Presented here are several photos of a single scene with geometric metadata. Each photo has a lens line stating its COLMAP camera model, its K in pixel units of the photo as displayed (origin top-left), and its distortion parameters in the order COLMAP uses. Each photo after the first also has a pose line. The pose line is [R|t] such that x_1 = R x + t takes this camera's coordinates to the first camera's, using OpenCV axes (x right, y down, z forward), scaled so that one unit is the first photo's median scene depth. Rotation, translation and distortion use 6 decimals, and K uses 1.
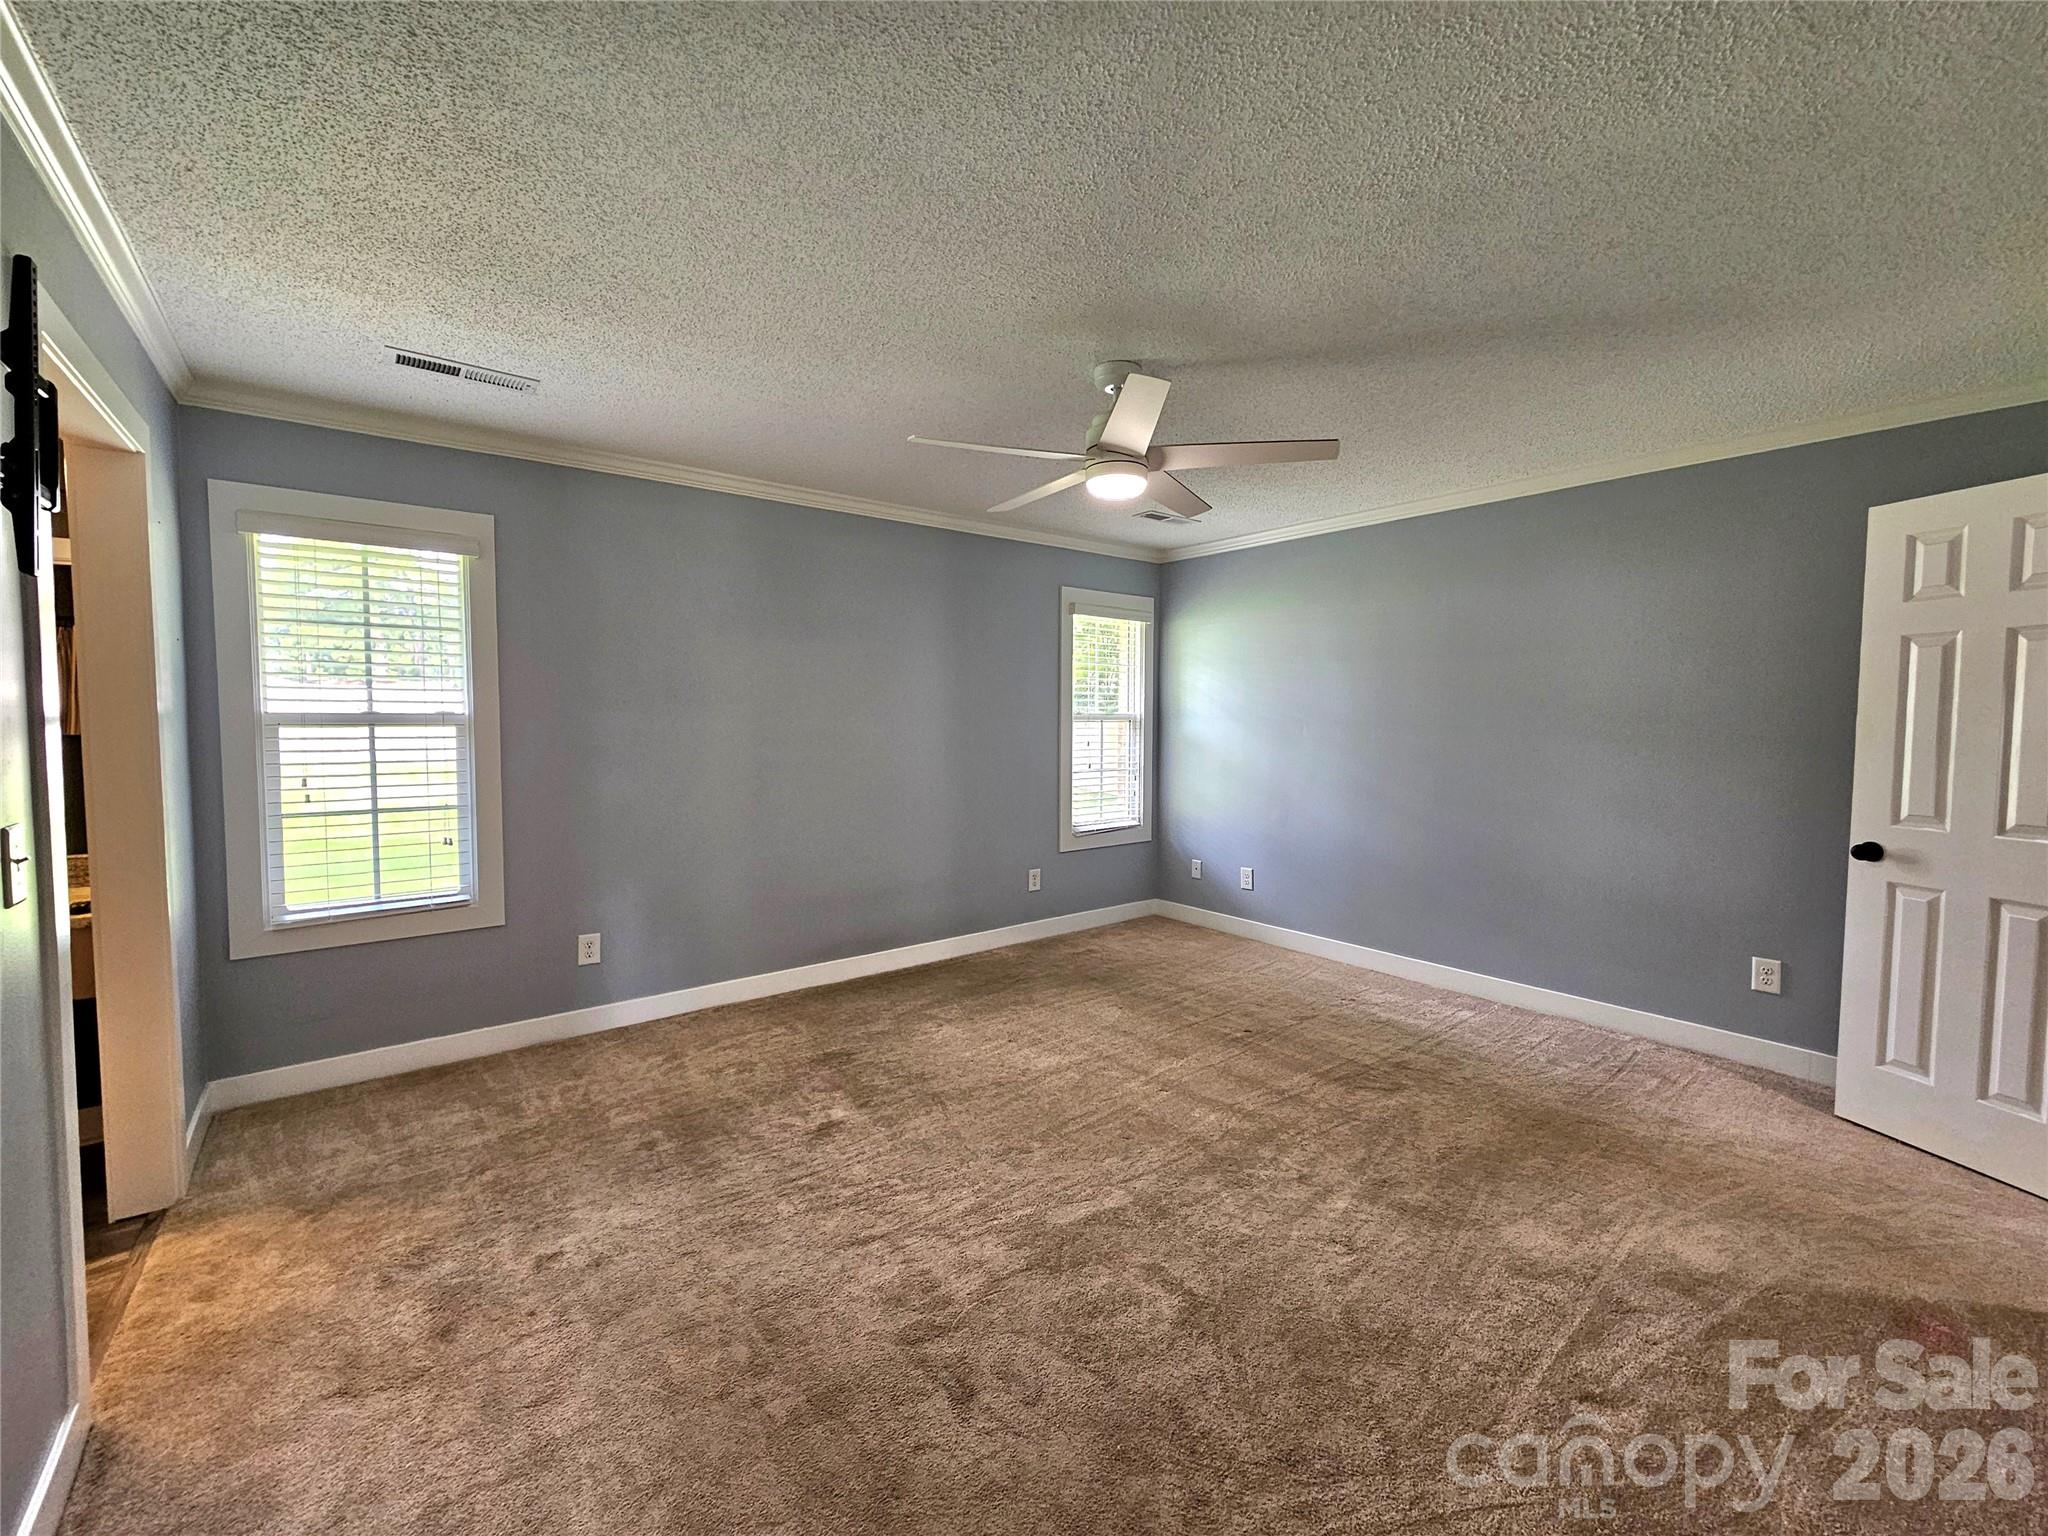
lens RADIAL K [[848.4, 0, 1019.6], [0, 848.4, 757.5], [0, 0, 1]] dist [0.000916, -0.000027]
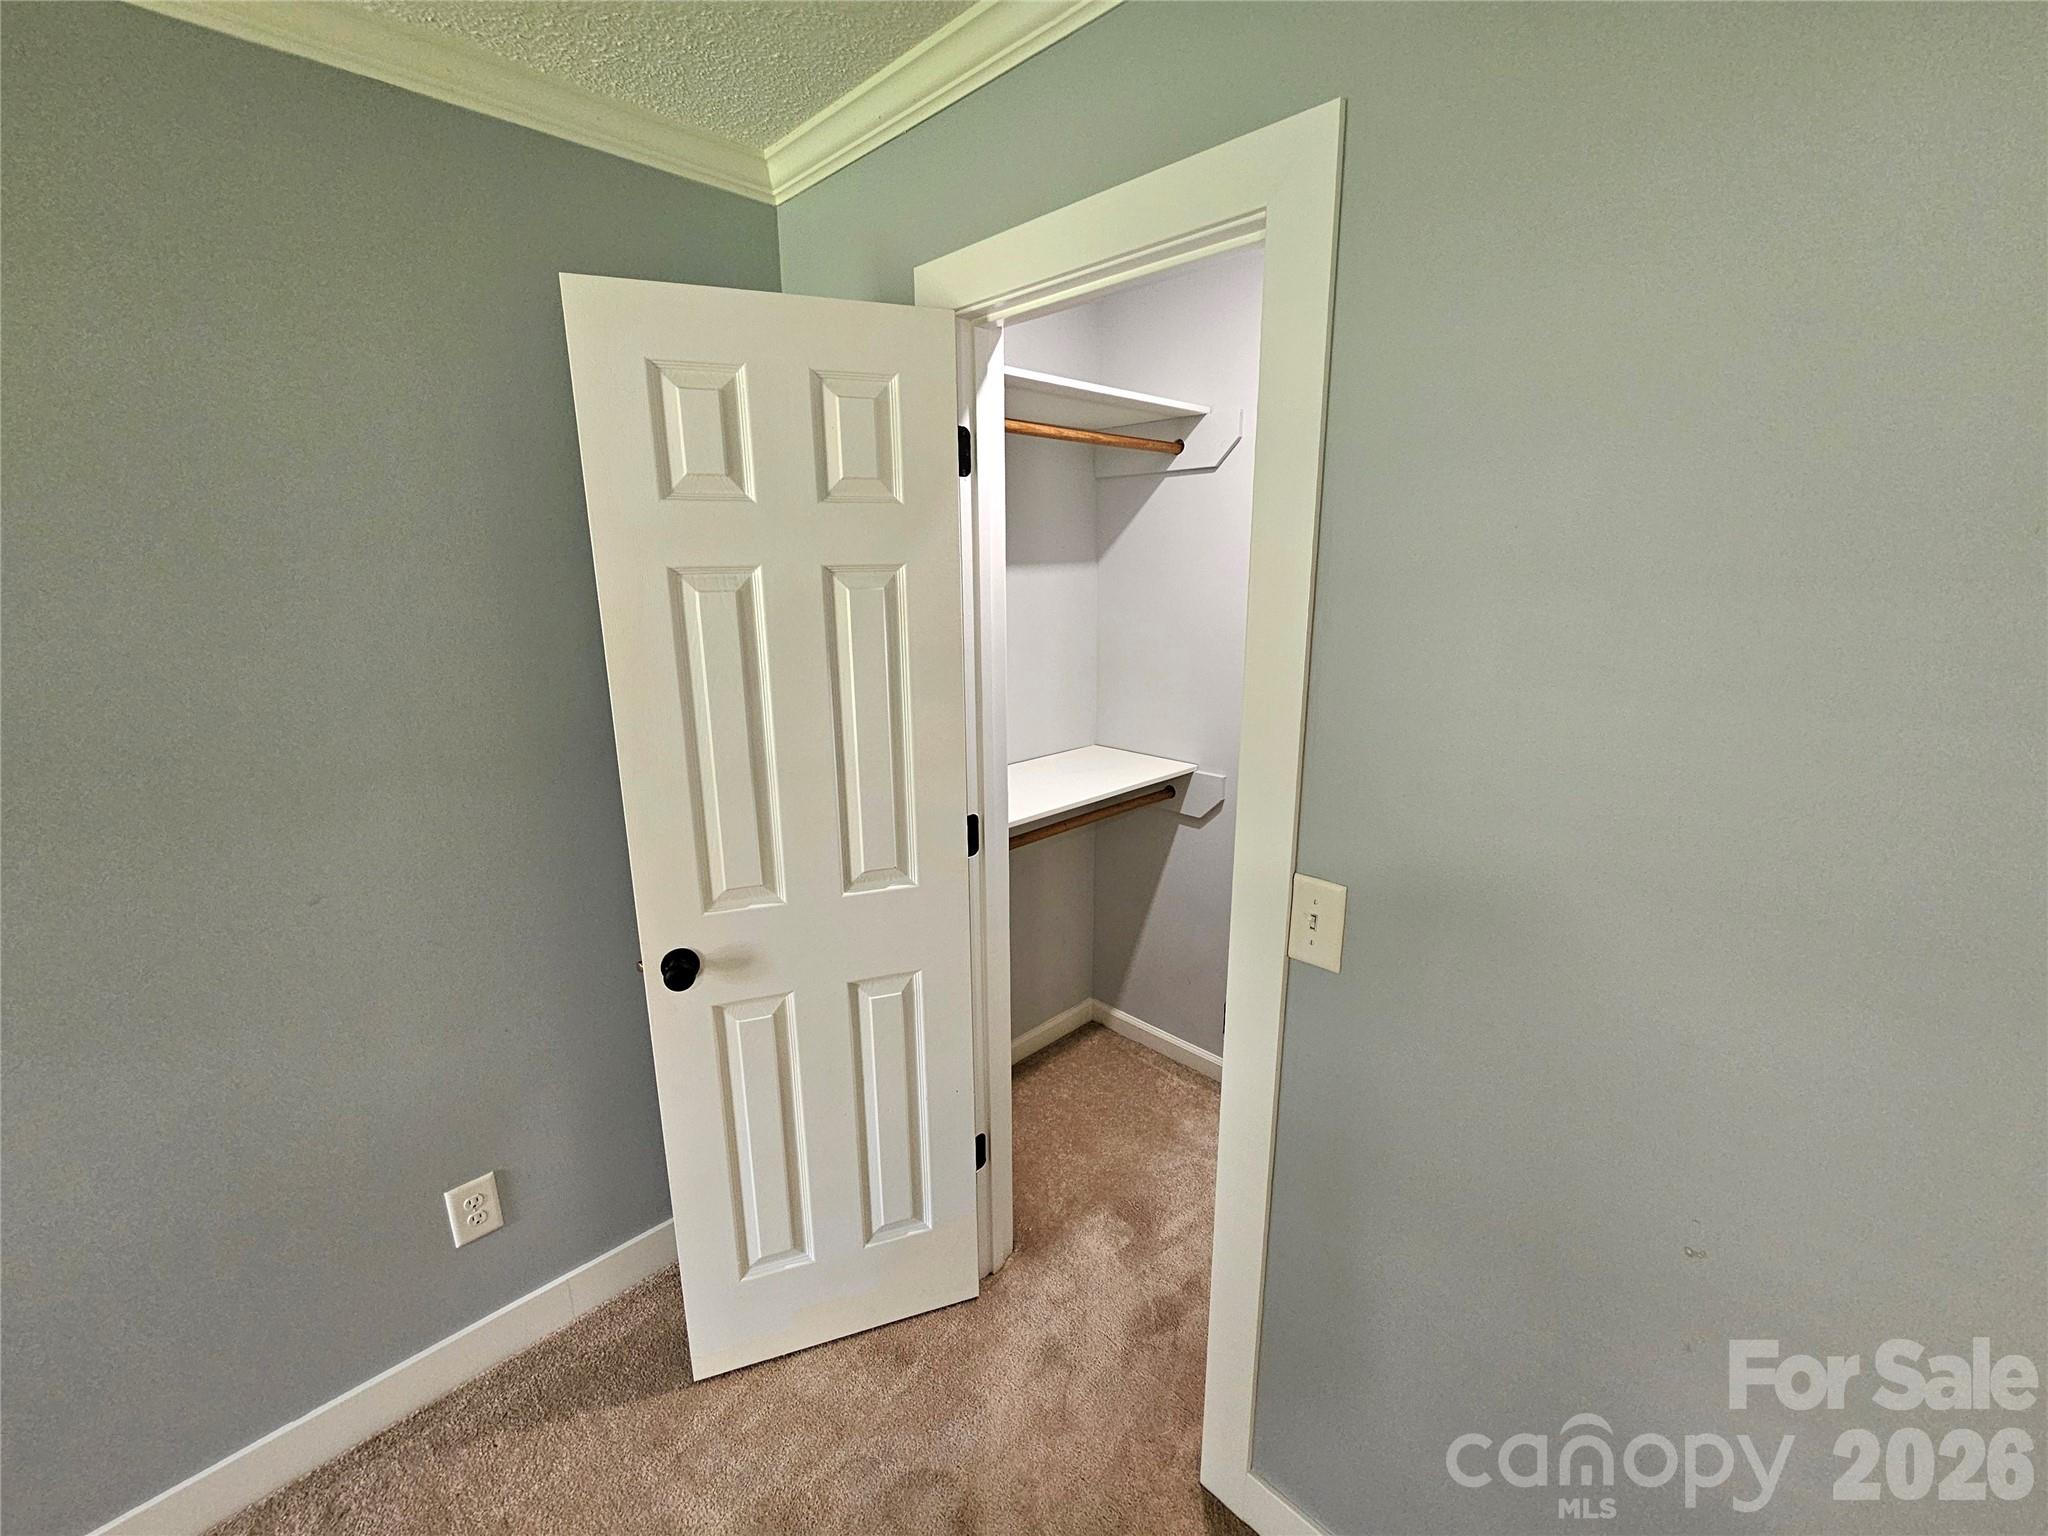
lens RADIAL K [[848.4, 0, 1025.9], [0, 848.4, 769.1], [0, 0, 1]] dist [0.000916, -0.000027]
pose [[-0.103795, -0.231518, 0.967278, 0.503521], [0.073549, 0.968081, 0.239603, -0.134891], [-0.991876, 0.096012, -0.083454, 0.855680]]
